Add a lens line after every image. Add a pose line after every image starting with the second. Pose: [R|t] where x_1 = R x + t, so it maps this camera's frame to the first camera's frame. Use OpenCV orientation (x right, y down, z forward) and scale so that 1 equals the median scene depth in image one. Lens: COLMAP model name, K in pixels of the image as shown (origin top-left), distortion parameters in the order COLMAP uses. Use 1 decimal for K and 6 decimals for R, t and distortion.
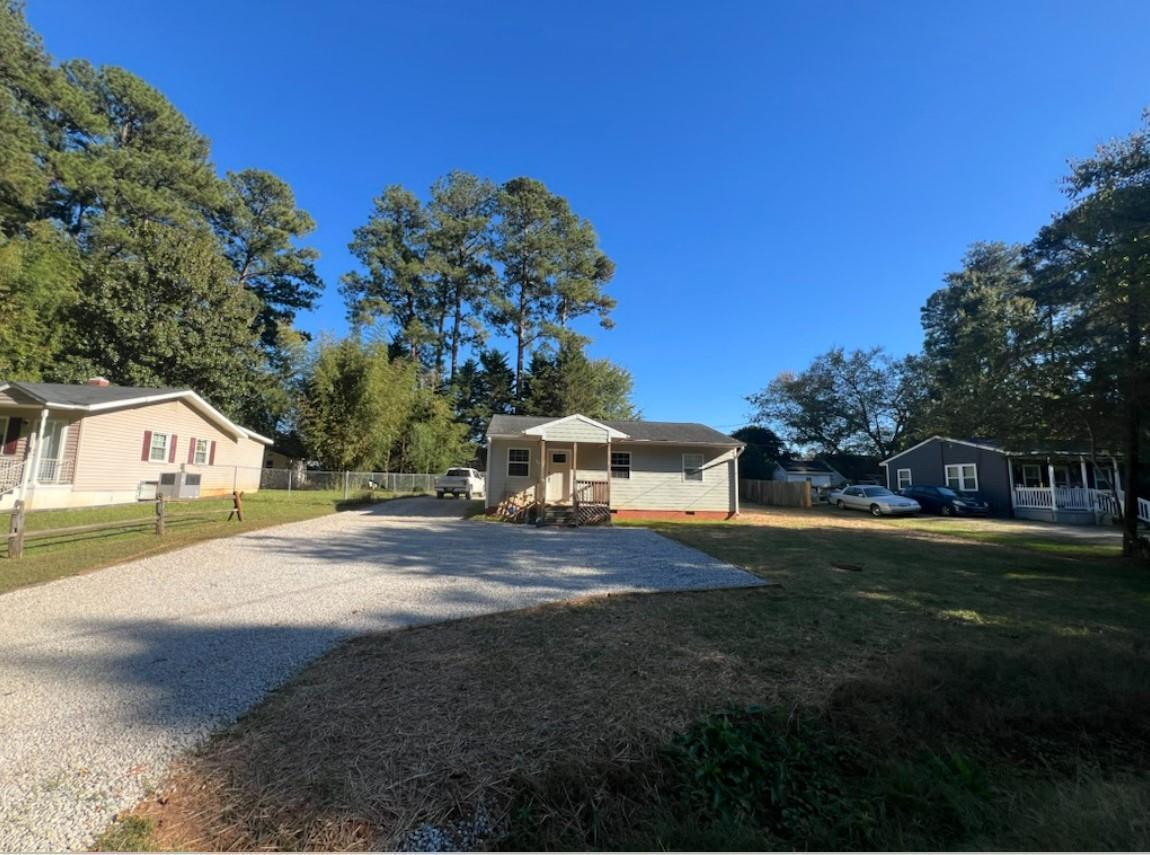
lens RADIAL K [[462.3, 0, 573.0], [0, 462.3, 427.4], [0, 0, 1]] dist [0.000453, -0.000617]
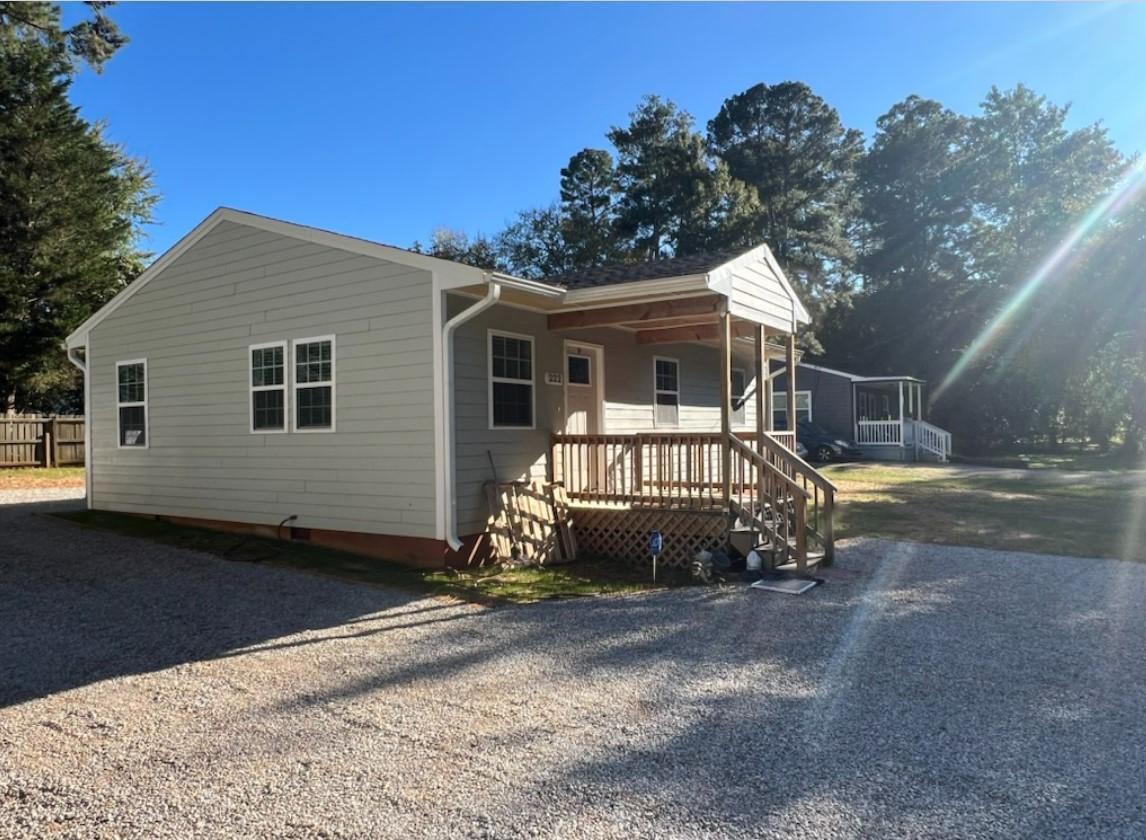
lens RADIAL K [[768.9, 0, 567.0], [0, 768.9, 430.2], [0, 0, 1]] dist [0.002305, -0.004241]
pose [[0.655085, -0.033983, 0.754790, -0.404809], [-0.066300, 0.992549, 0.102229, 0.046168], [-0.752640, -0.117011, 0.647951, 0.548070]]
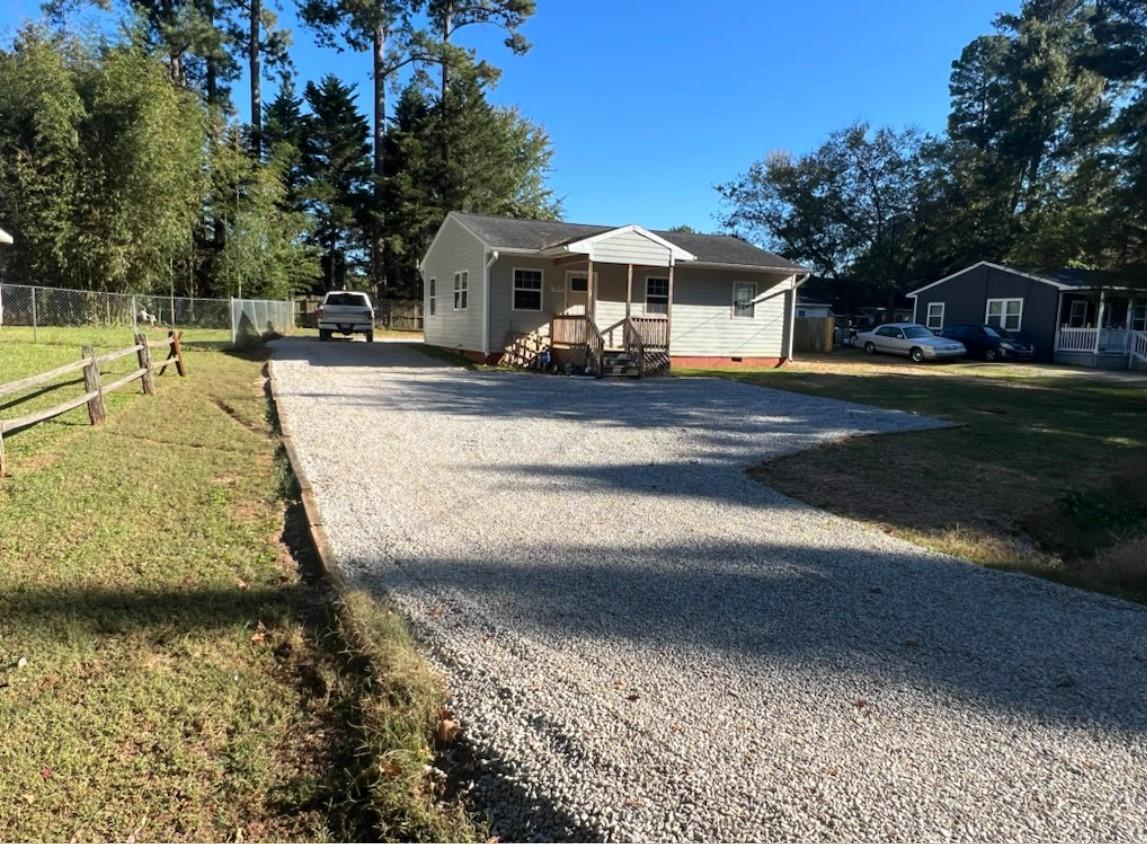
lens RADIAL K [[769.5, 0, 578.0], [0, 769.5, 431.5], [0, 0, 1]] dist [0.002305, -0.004241]
pose [[0.961343, -0.032985, 0.273370, -0.315119], [-0.041722, 0.963886, 0.263025, -0.022658], [-0.272173, -0.264263, 0.925250, -0.131800]]
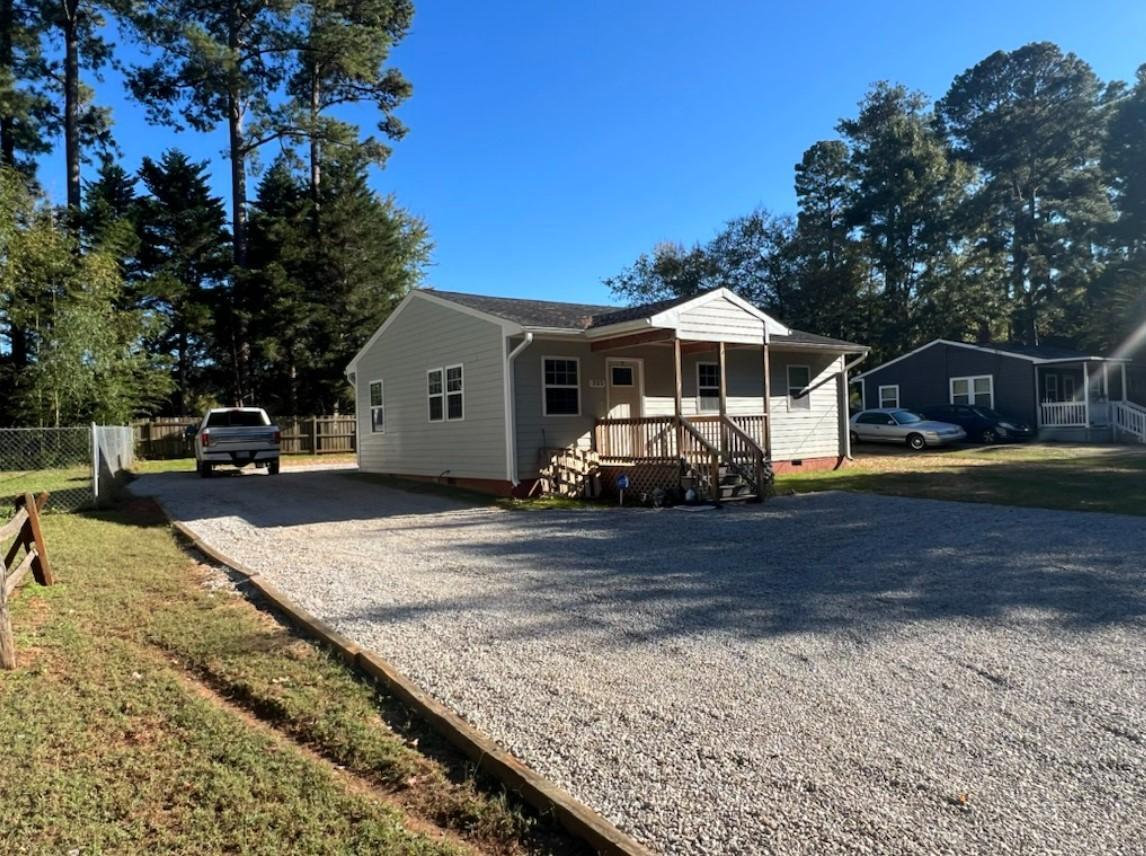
lens RADIAL K [[769.2, 0, 572.0], [0, 769.2, 424.1], [0, 0, 1]] dist [0.006193, -0.005872]
pose [[0.876308, -0.049985, 0.479152, -0.426526], [-0.006718, 0.993238, 0.115901, 0.018085], [-0.481705, -0.104784, 0.870046, 0.239402]]
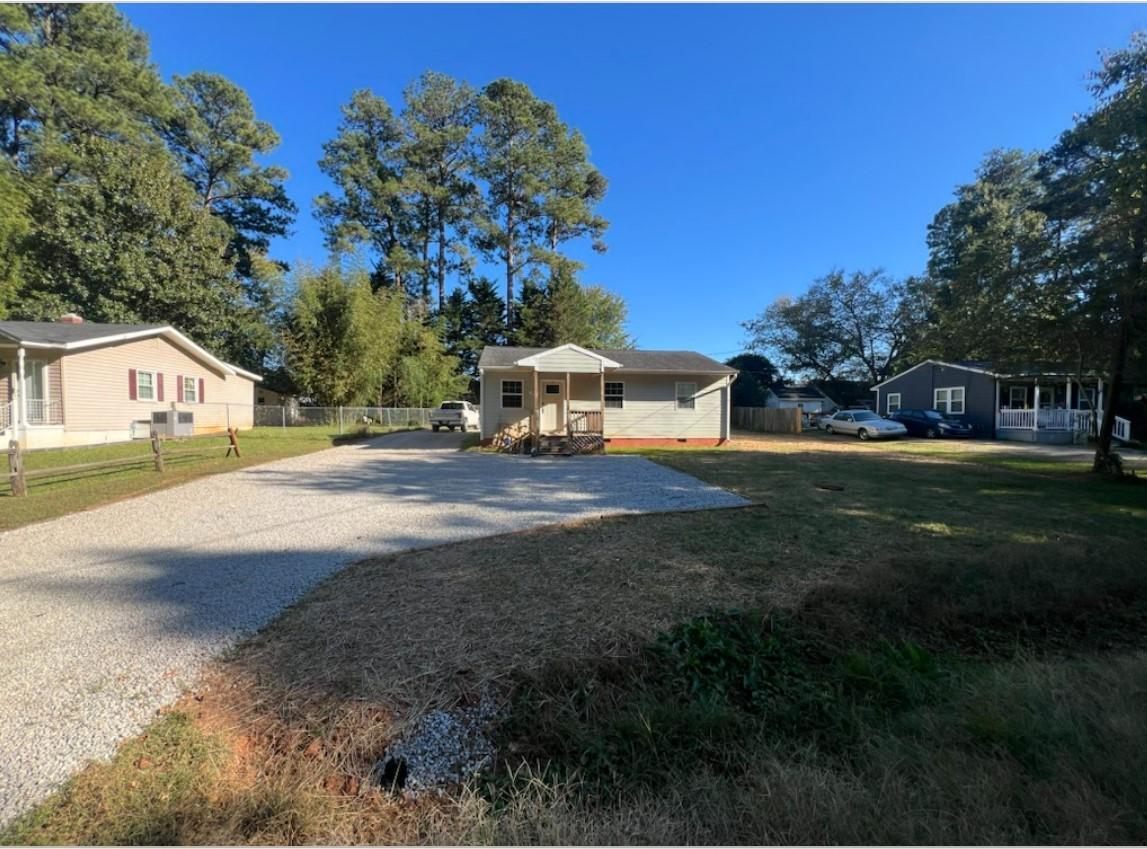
lens RADIAL K [[462.8, 0, 573.8], [0, 462.8, 430.9], [0, 0, 1]] dist [0.000232, -0.000441]
pose [[0.999715, -0.020442, 0.012300, 0.001947], [0.018289, 0.987734, 0.155074, 0.001600], [-0.015319, -0.154805, 0.987826, -0.002155]]
